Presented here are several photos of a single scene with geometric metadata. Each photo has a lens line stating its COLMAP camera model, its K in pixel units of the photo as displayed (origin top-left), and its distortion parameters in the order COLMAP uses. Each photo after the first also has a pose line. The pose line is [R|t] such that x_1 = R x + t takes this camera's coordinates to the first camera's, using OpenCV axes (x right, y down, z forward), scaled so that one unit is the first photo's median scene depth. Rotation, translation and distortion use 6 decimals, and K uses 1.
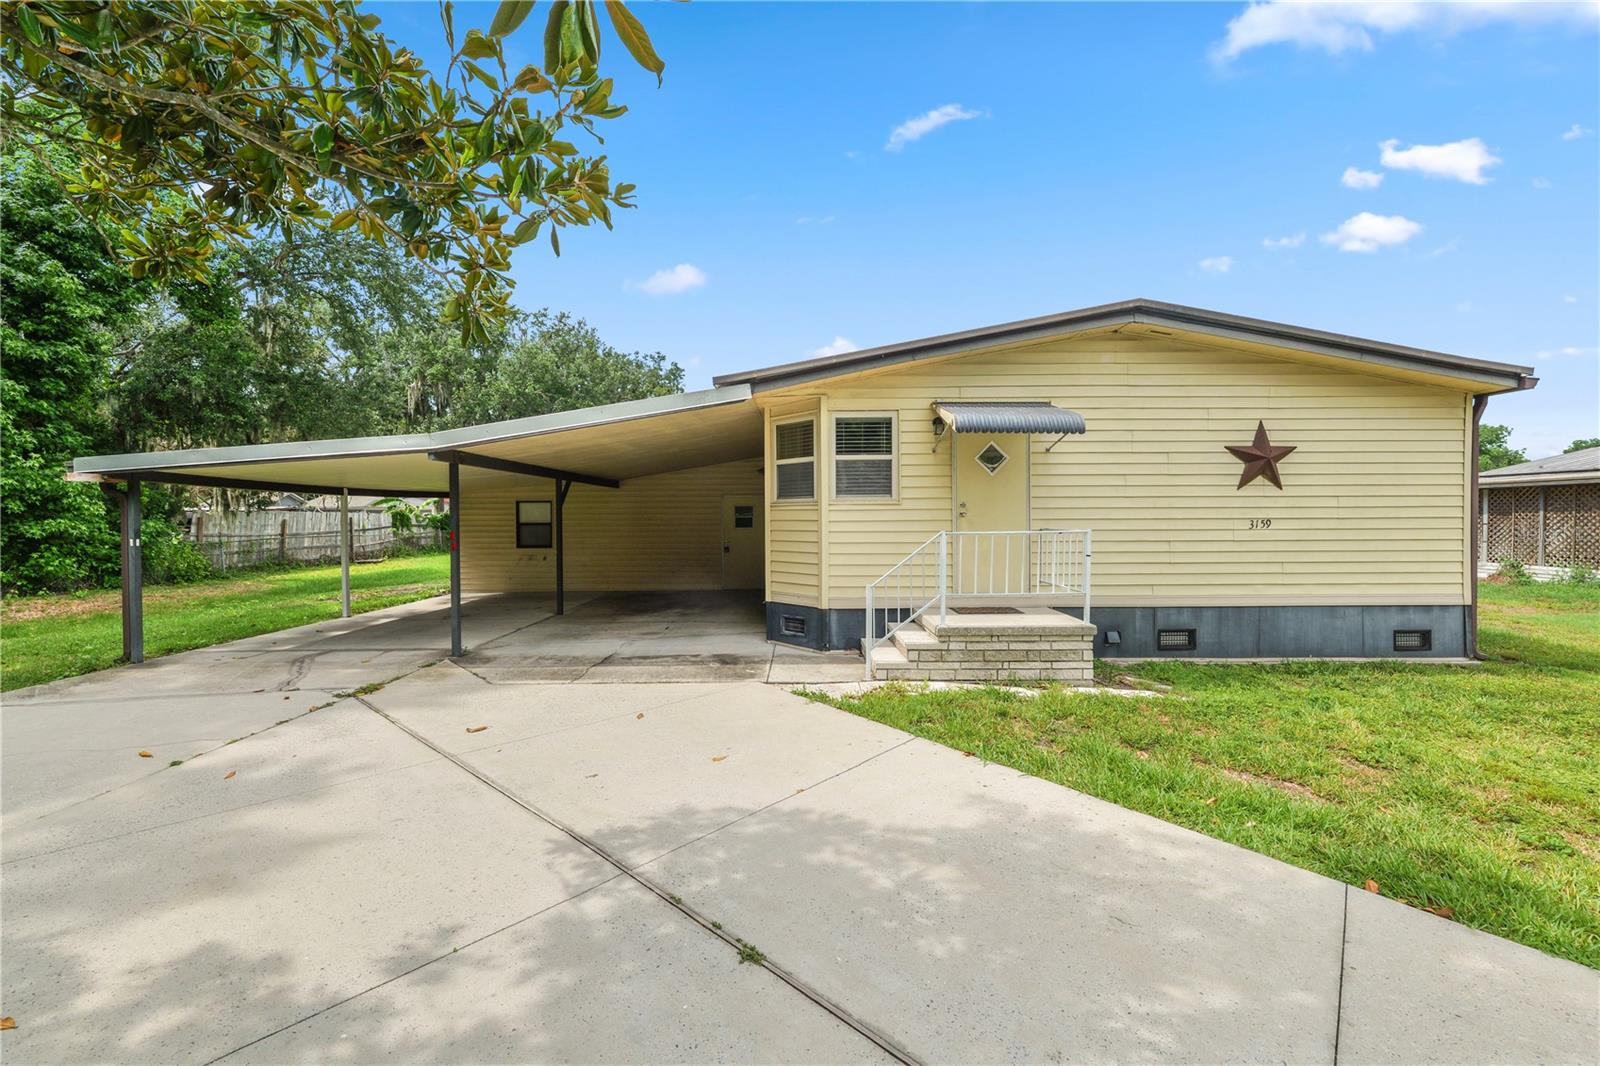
lens RADIAL K [[651.9, 0, 800.3], [0, 651.9, 532.2], [0, 0, 1]] dist [-0.012862, 0.000632]
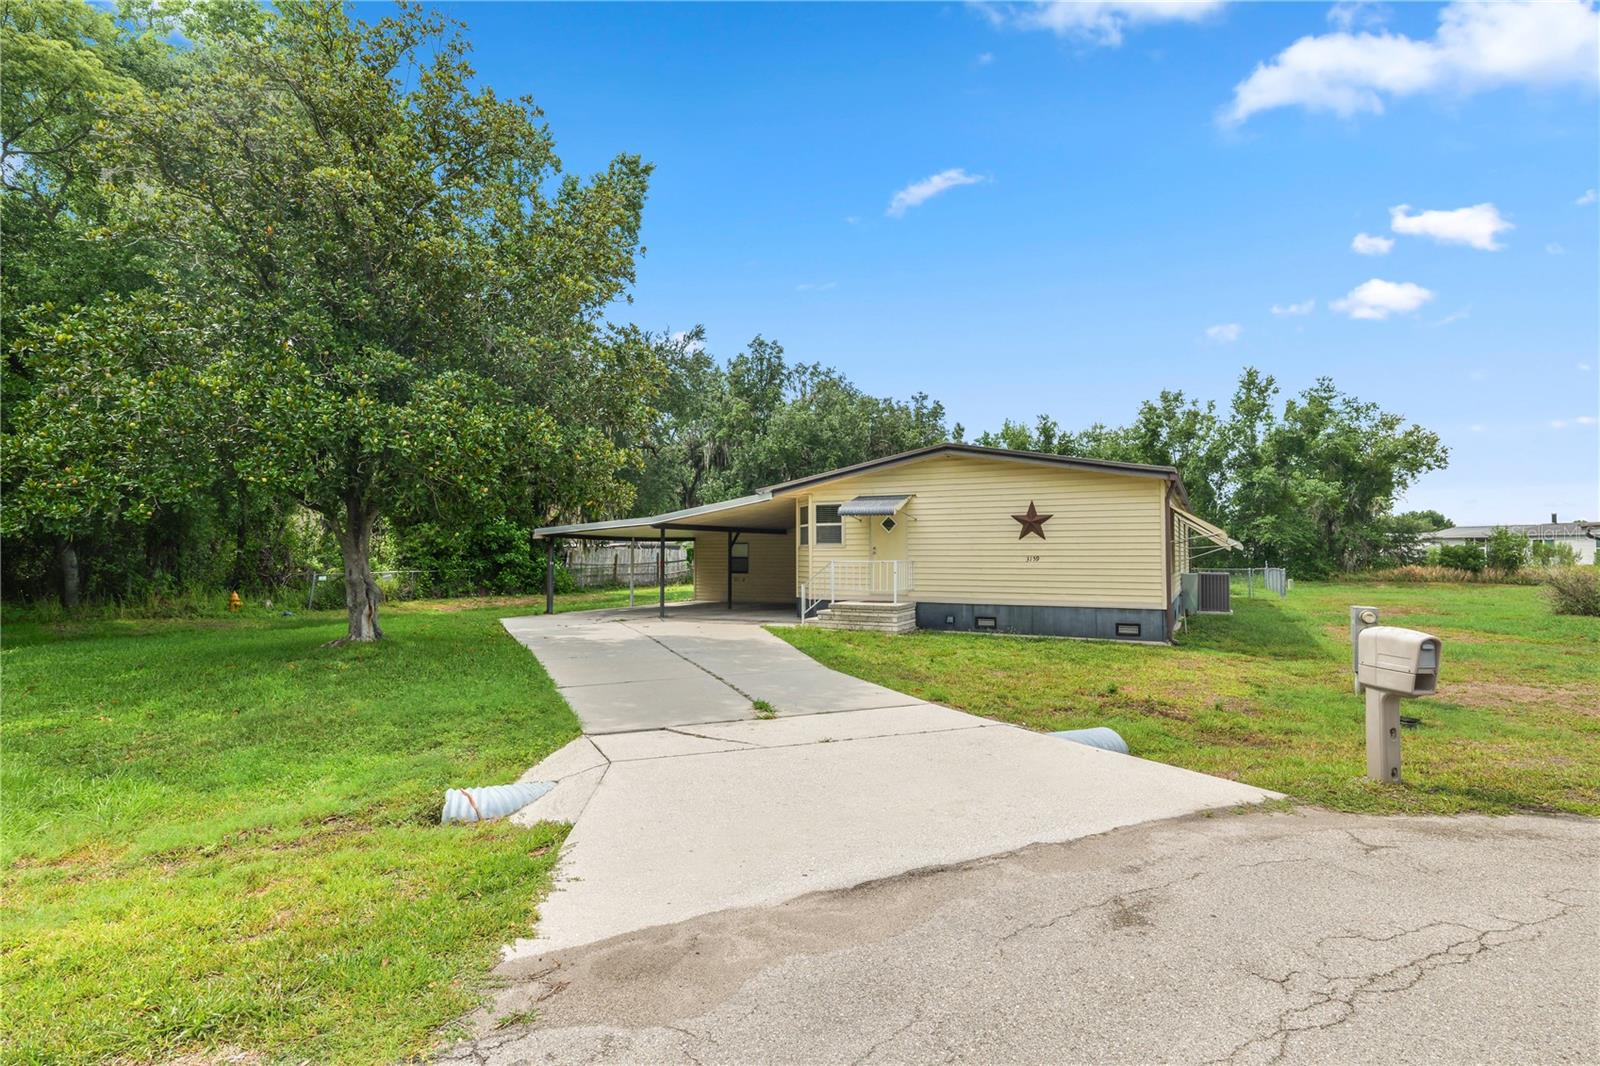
lens RADIAL K [[816.1, 0, 800.0], [0, 816.1, 533.0], [0, 0, 1]] dist [0.000512, 0.000008]
pose [[0.890150, -0.007120, -0.455611, 1.078898], [-0.015016, 0.998877, -0.044947, 0.024317], [0.455419, 0.046851, 0.889043, -1.182982]]
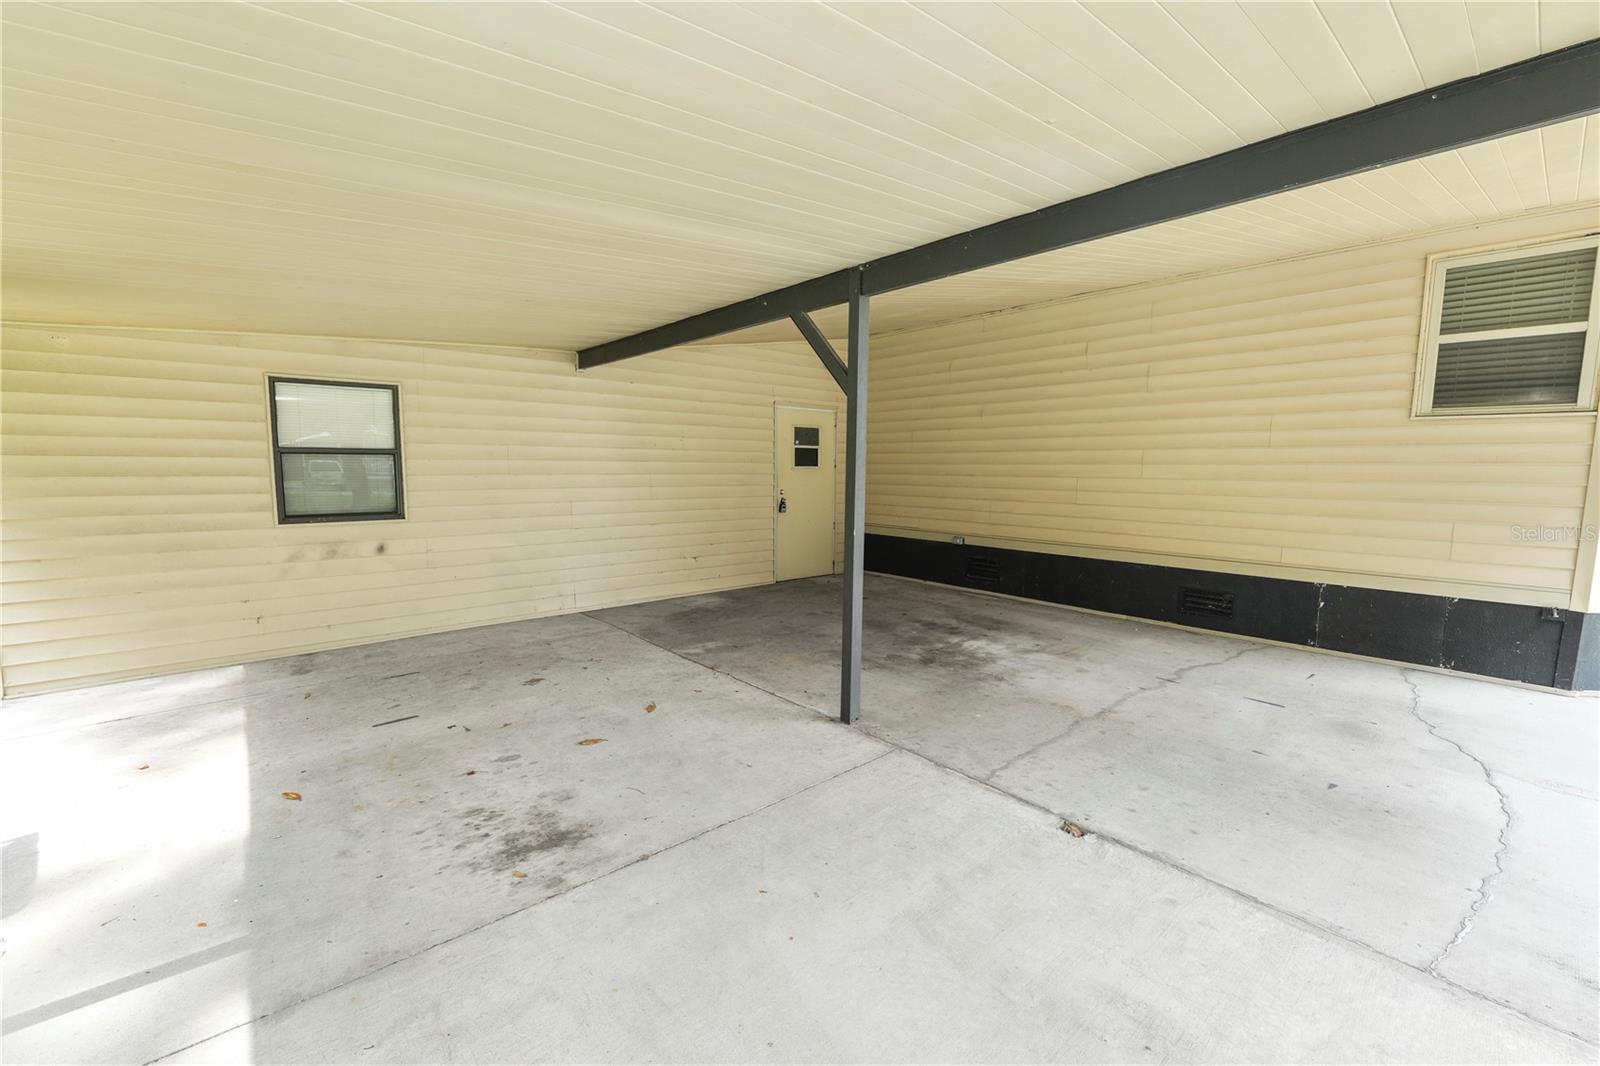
lens RADIAL K [[651.9, 0, 800.3], [0, 651.9, 532.2], [0, 0, 1]] dist [-0.012862, 0.000632]
pose [[0.741007, -0.057392, 0.669040, -0.818412], [0.004353, 0.996730, 0.080681, 0.006419], [-0.671483, -0.056873, 0.738834, 1.044796]]
